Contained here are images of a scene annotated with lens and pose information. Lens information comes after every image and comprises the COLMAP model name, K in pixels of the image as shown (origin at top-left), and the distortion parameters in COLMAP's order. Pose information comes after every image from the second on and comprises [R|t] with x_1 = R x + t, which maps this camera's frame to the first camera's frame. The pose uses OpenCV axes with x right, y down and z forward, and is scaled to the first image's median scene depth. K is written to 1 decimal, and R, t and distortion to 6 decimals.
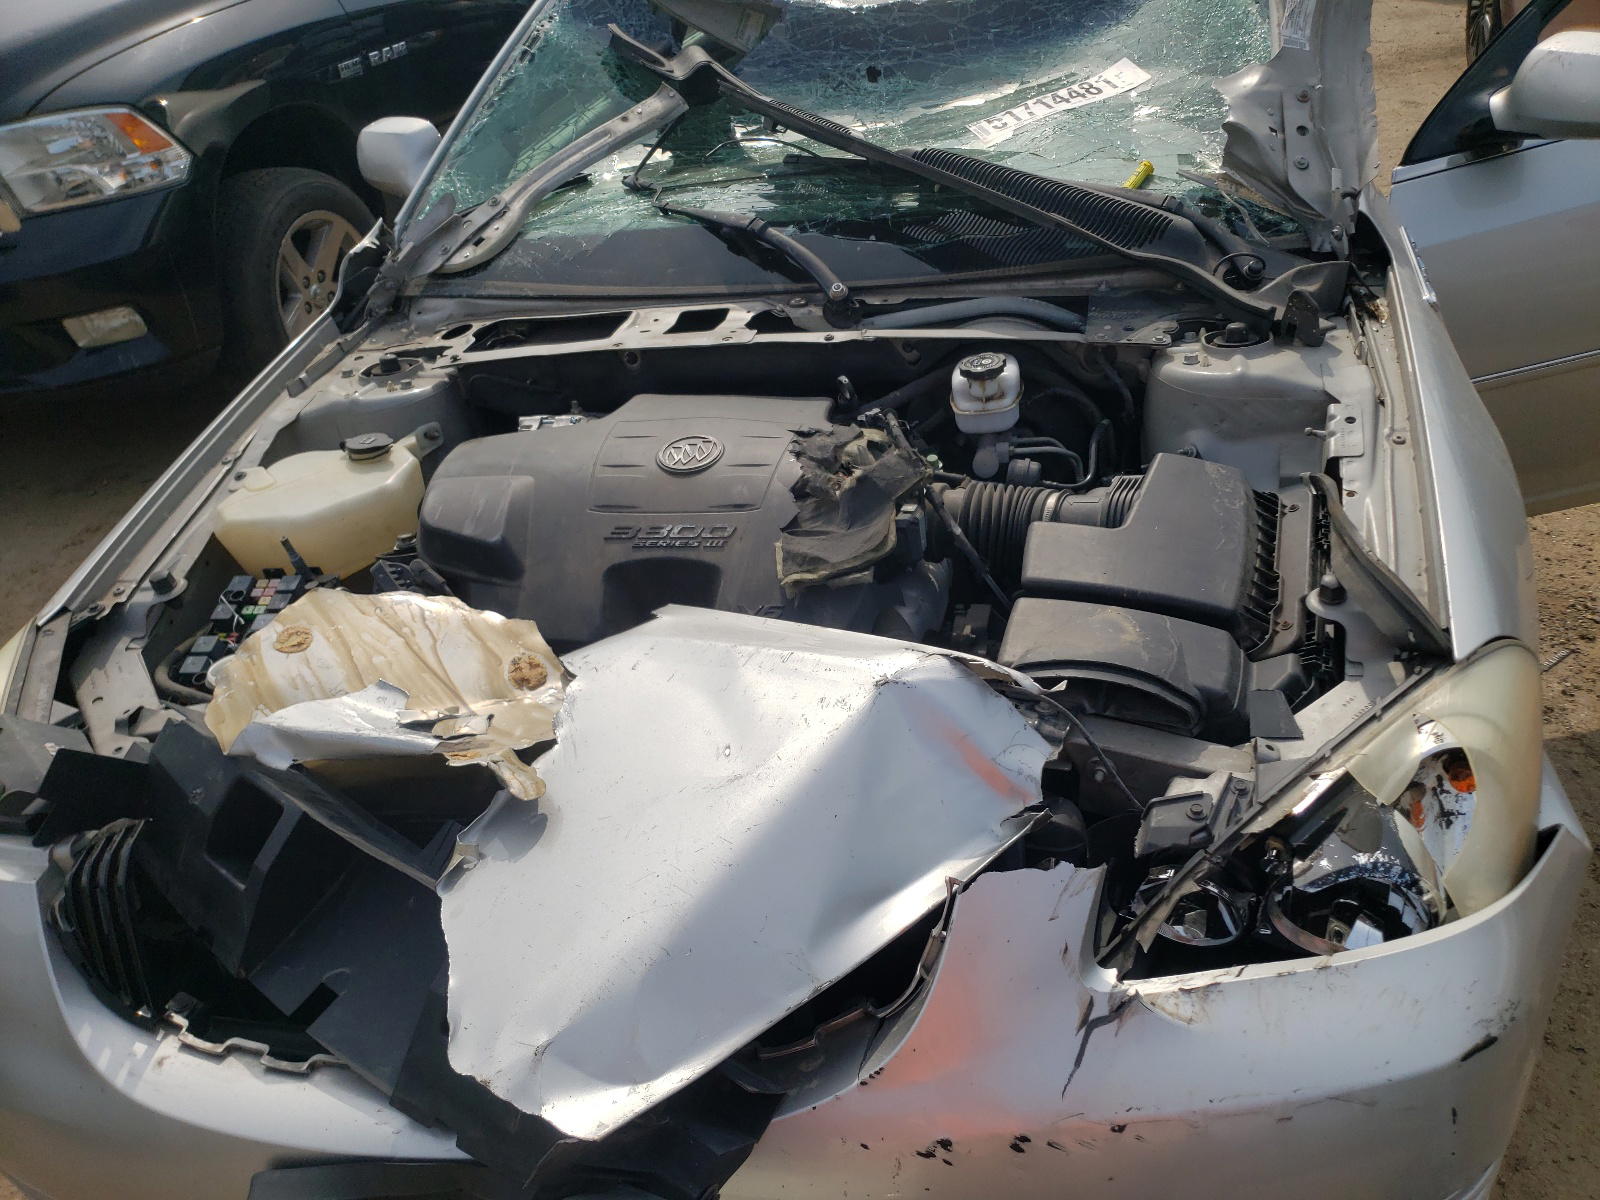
lens RADIAL K [[1196.0, 0, 800.4], [0, 1196.0, 656.5], [0, 0, 1]] dist [-0.026765, -0.002242]
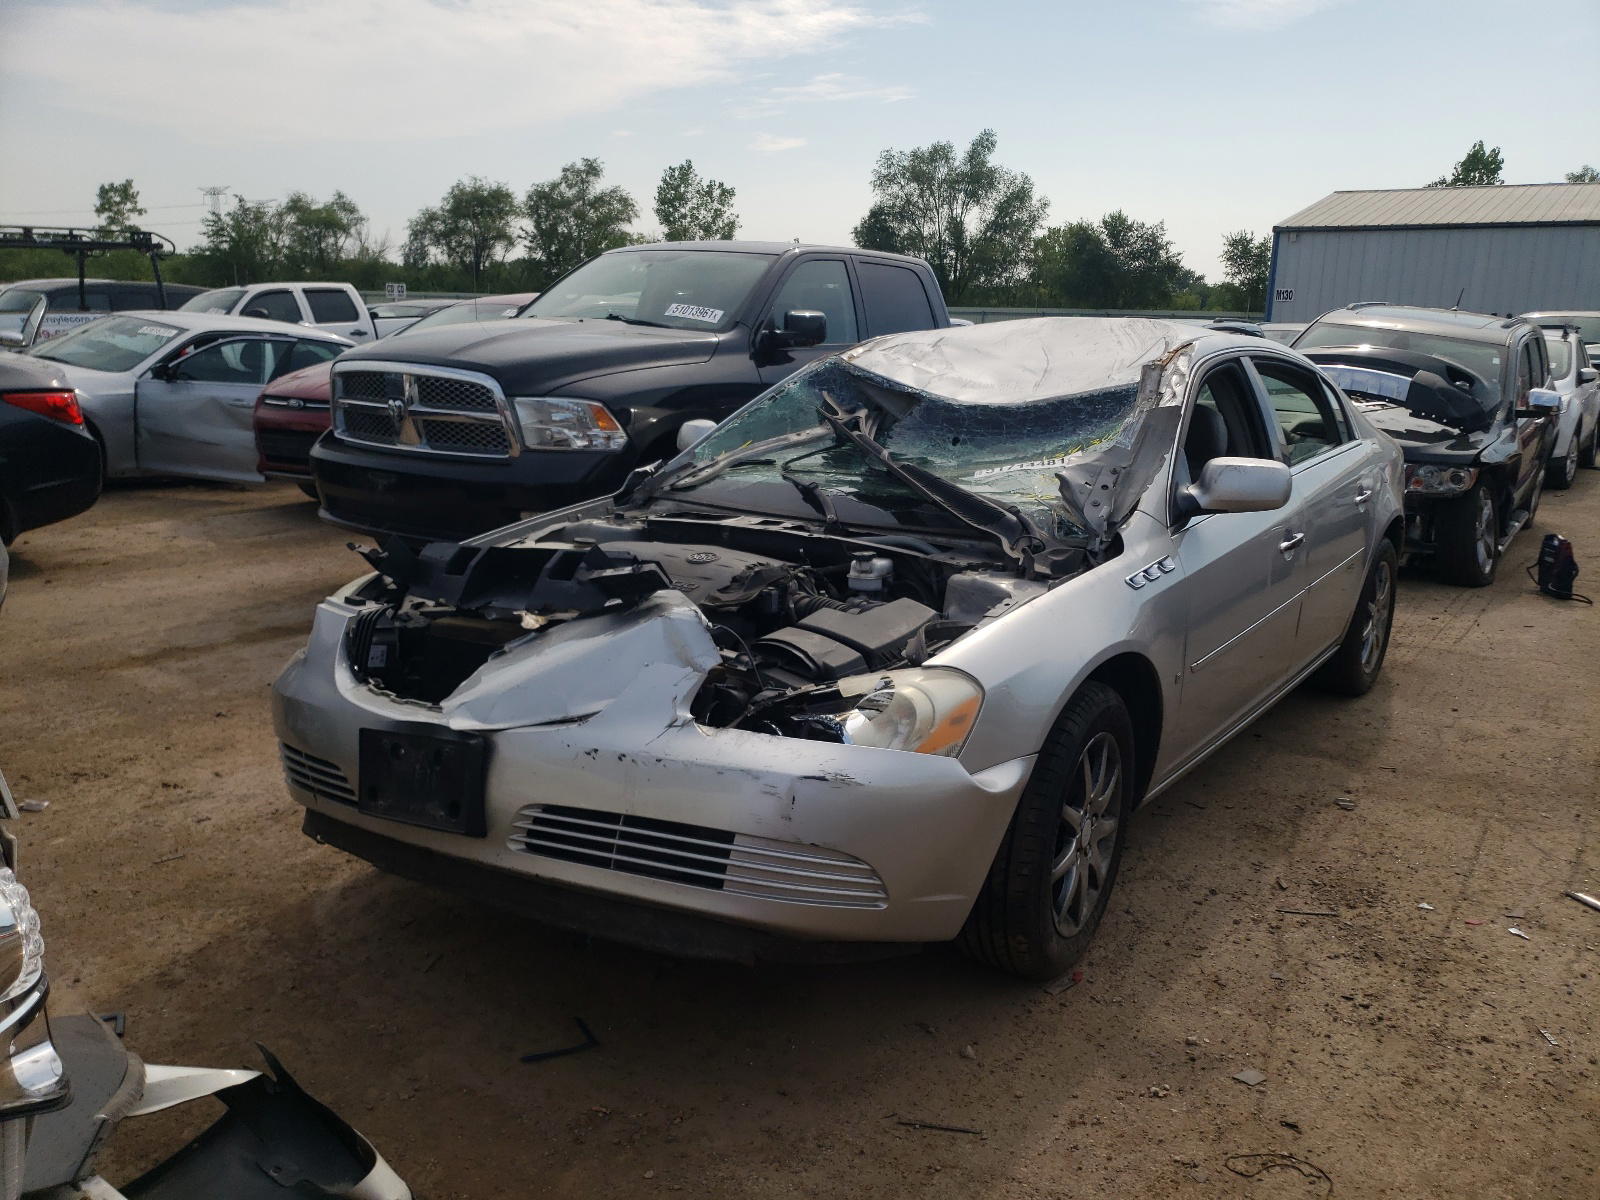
lens RADIAL K [[1205.4, 0, 800.0], [0, 1205.4, 600.0], [0, 0, 1]] dist [0.006260, 0.005443]
pose [[0.906572, 0.217778, -0.361525, 0.581206], [-0.334872, 0.892527, -0.302088, 0.326868], [0.256883, 0.394929, 0.882067, -0.515636]]
